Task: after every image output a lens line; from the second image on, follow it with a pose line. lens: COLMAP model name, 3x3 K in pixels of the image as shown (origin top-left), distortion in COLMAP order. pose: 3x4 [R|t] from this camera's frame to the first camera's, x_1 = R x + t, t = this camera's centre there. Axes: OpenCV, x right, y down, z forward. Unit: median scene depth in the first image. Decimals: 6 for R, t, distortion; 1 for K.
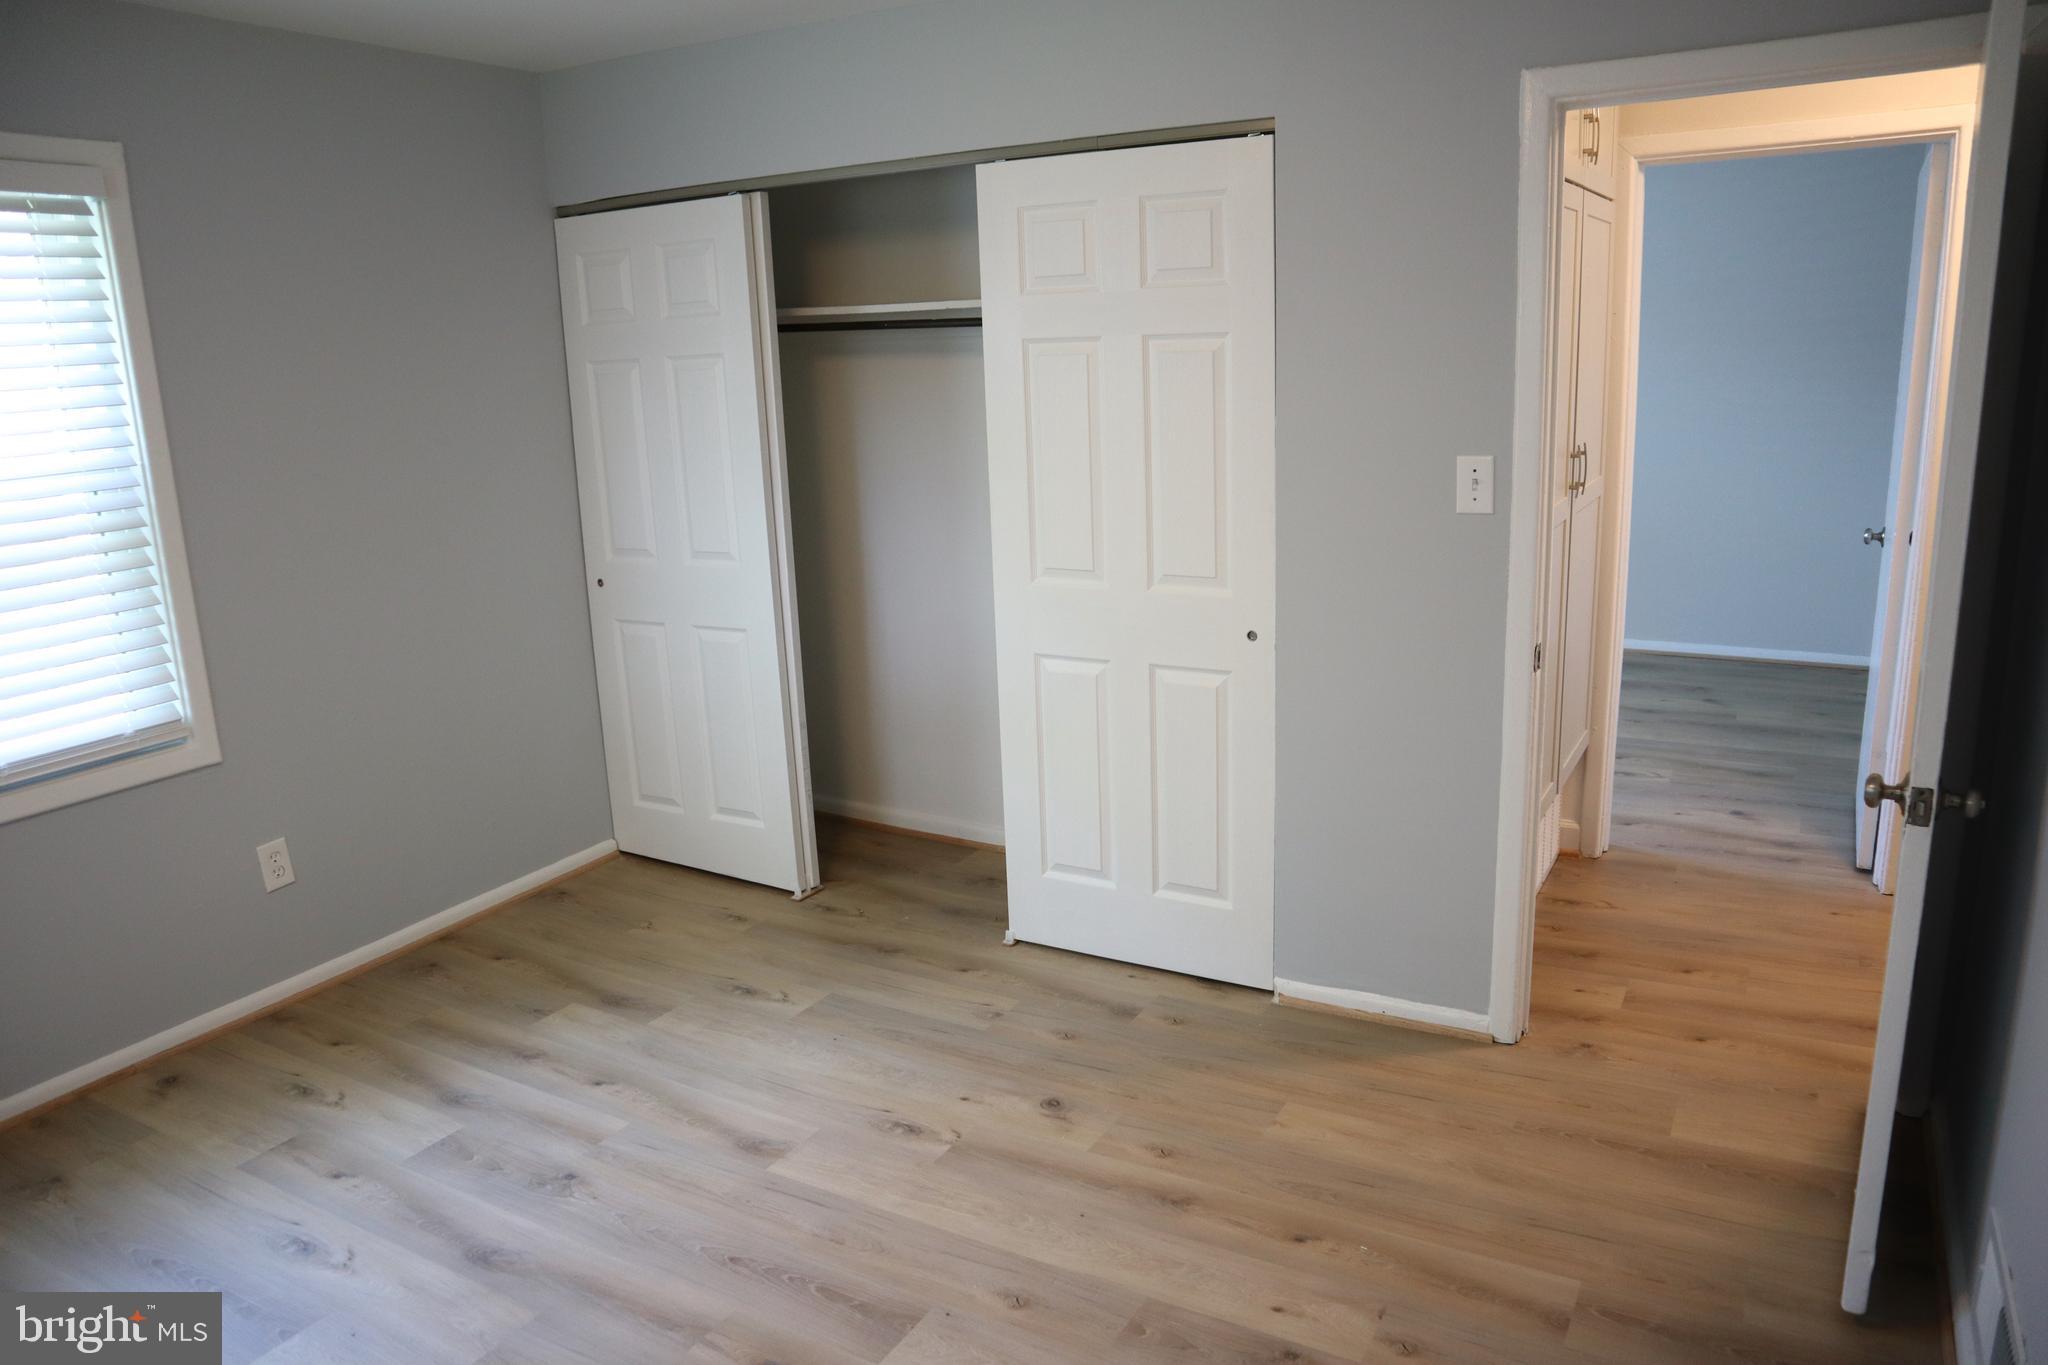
lens RADIAL K [[1413.5, 0, 1023.5], [0, 1413.5, 687.3], [0, 0, 1]] dist [-0.127532, 0.079537]
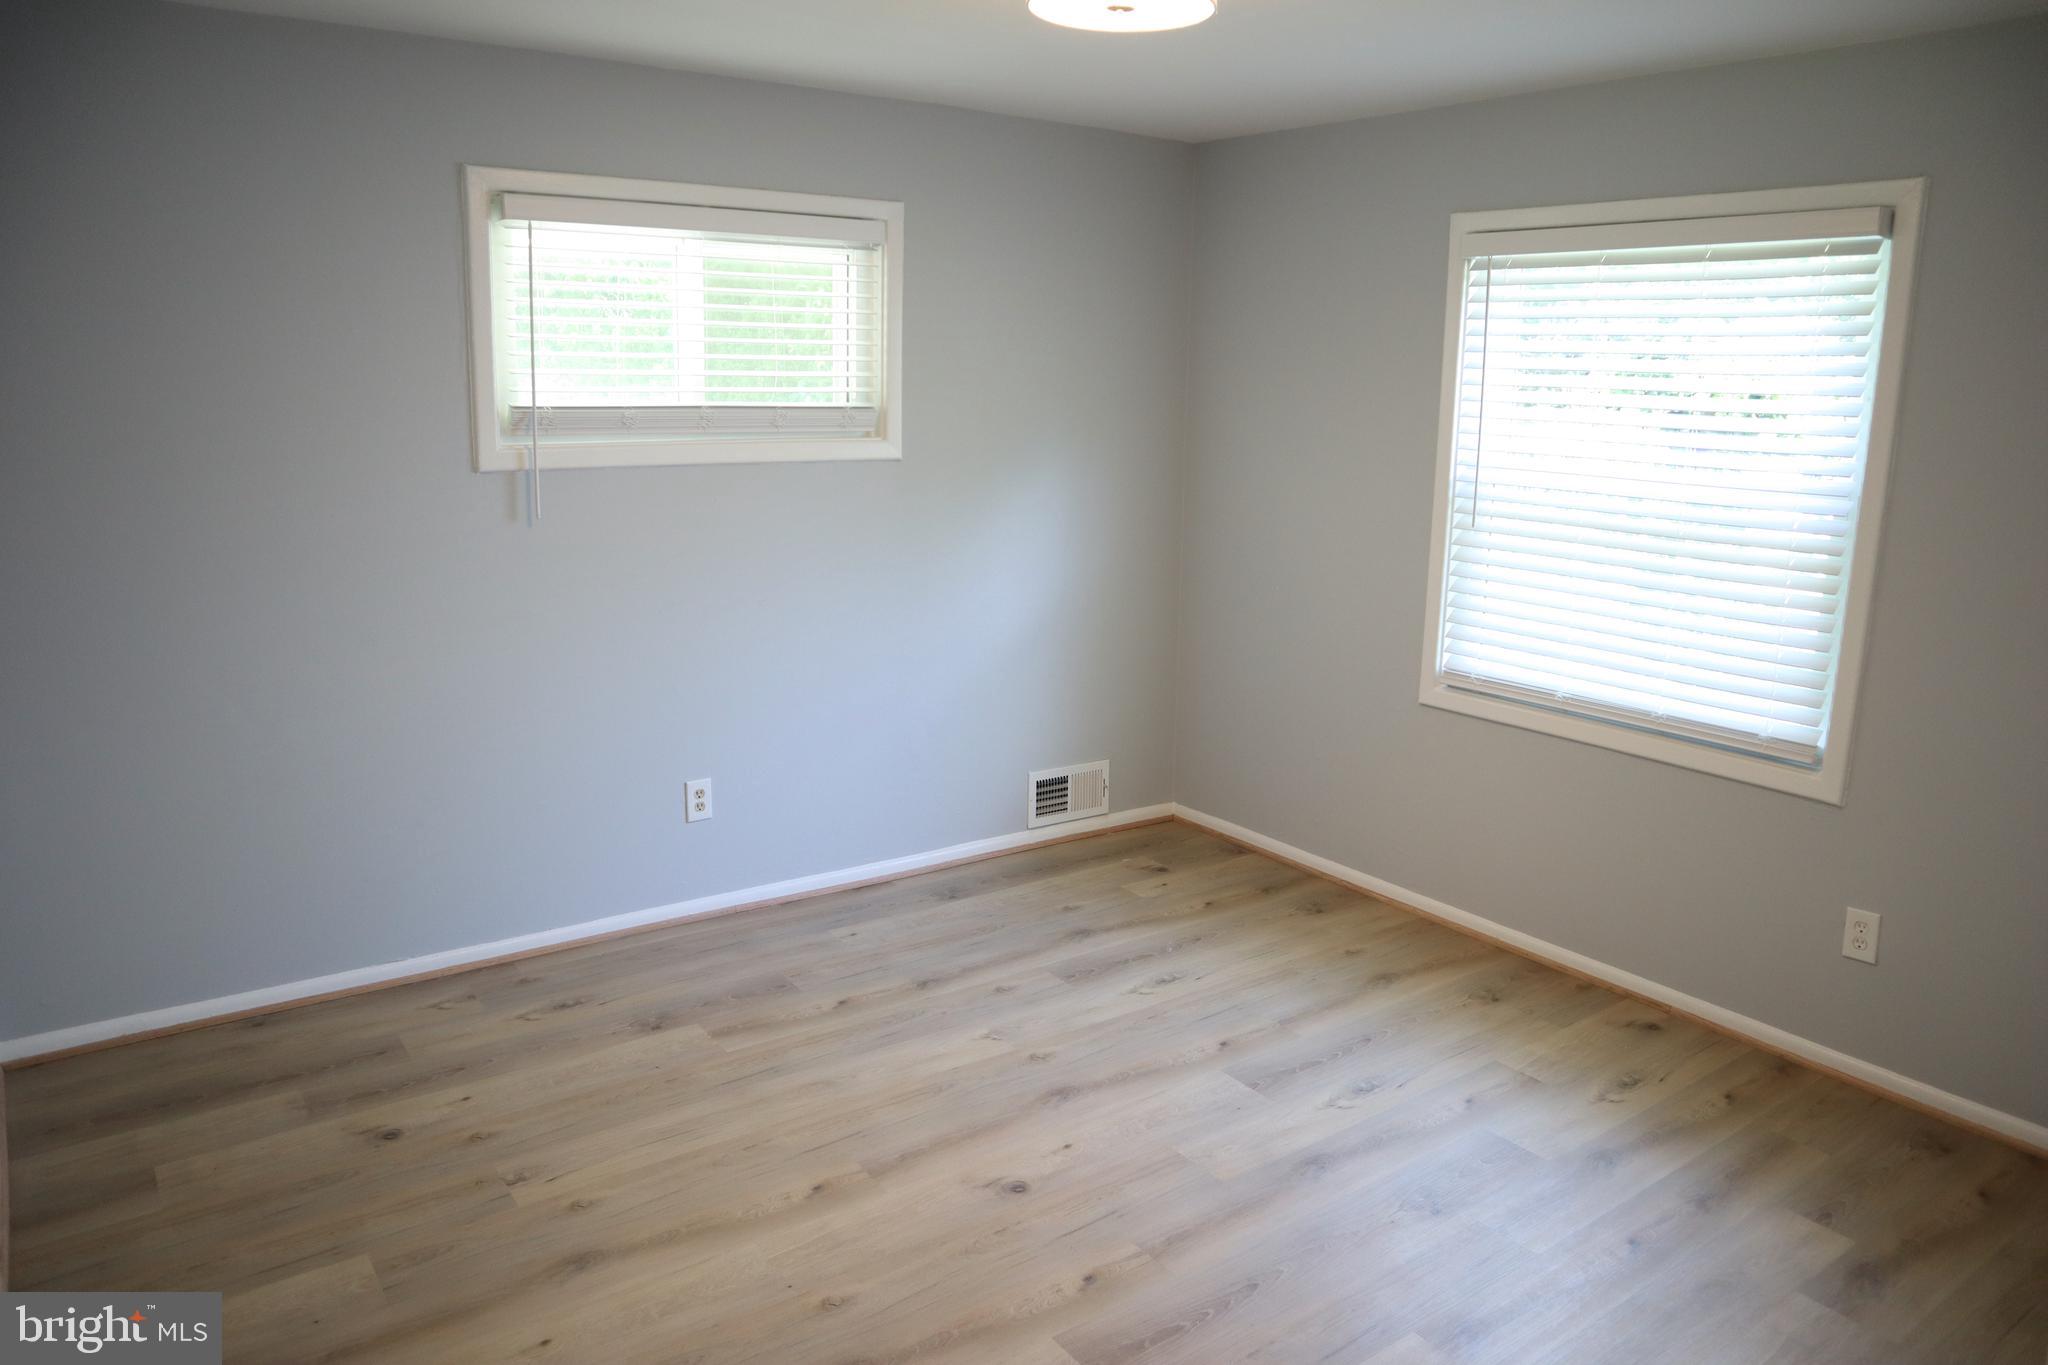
lens RADIAL K [[1413.5, 0, 1022.3], [0, 1413.5, 681.2], [0, 0, 1]] dist [-0.127532, 0.079537]
pose [[-0.388797, 0.234441, -0.890996, 0.512509], [-0.229678, 0.911888, 0.340160, -0.234781], [0.892236, 0.336895, -0.300693, 0.773310]]
